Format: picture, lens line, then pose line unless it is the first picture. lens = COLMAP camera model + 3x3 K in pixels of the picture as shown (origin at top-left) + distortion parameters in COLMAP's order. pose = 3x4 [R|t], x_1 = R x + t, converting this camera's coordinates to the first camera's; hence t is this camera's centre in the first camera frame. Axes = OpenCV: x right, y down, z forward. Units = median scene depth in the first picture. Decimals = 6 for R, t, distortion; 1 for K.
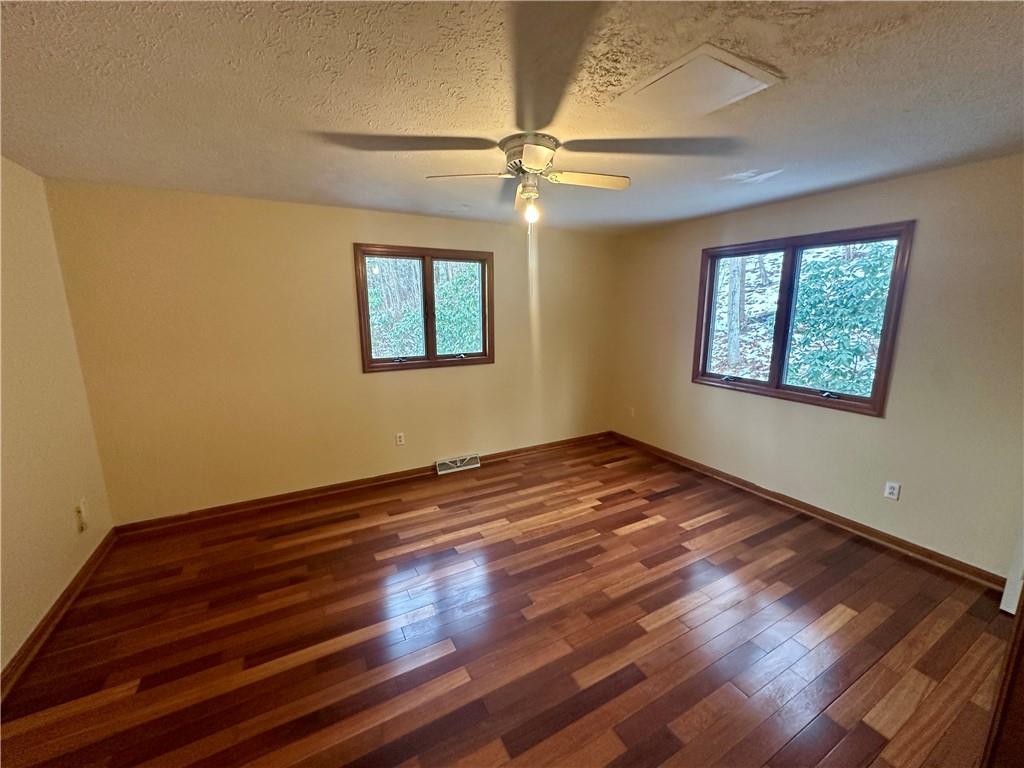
lens RADIAL K [[408.9, 0, 513.6], [0, 408.9, 383.2], [0, 0, 1]] dist [-0.009911, -0.000361]
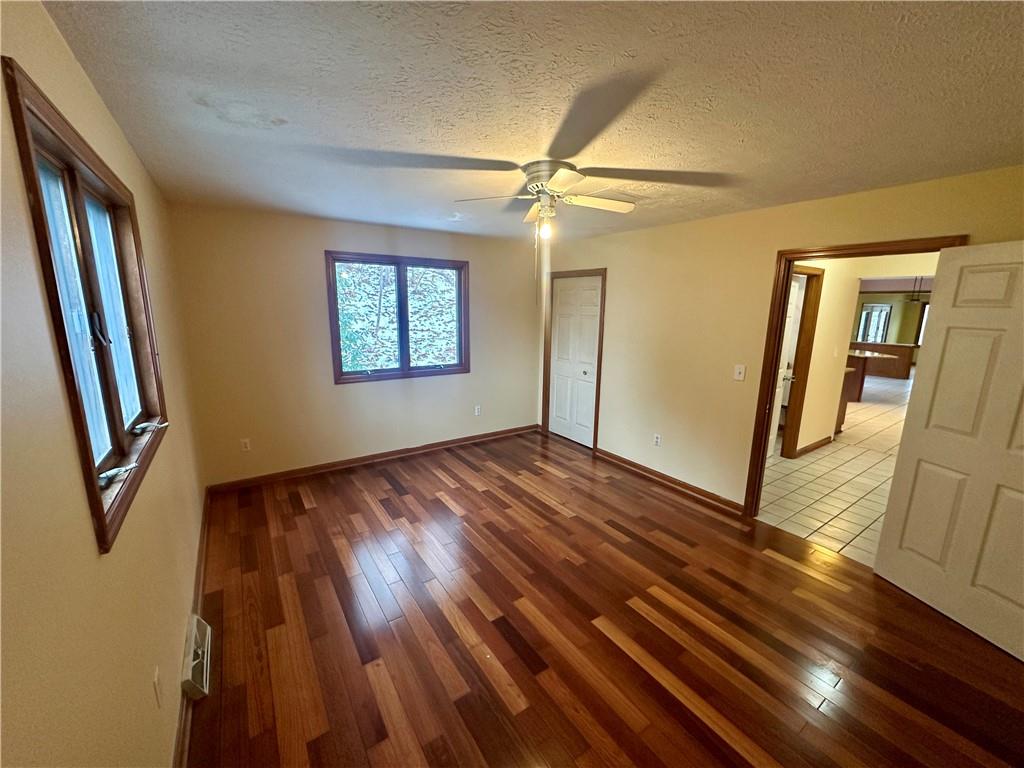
lens RADIAL K [[408.9, 0, 513.1], [0, 408.9, 385.6], [0, 0, 1]] dist [-0.009911, -0.000361]
pose [[-0.093145, -0.194002, 0.976569, -0.710126], [0.169621, 0.963403, 0.207565, -0.164232], [-0.981098, 0.184981, -0.056830, 0.783461]]
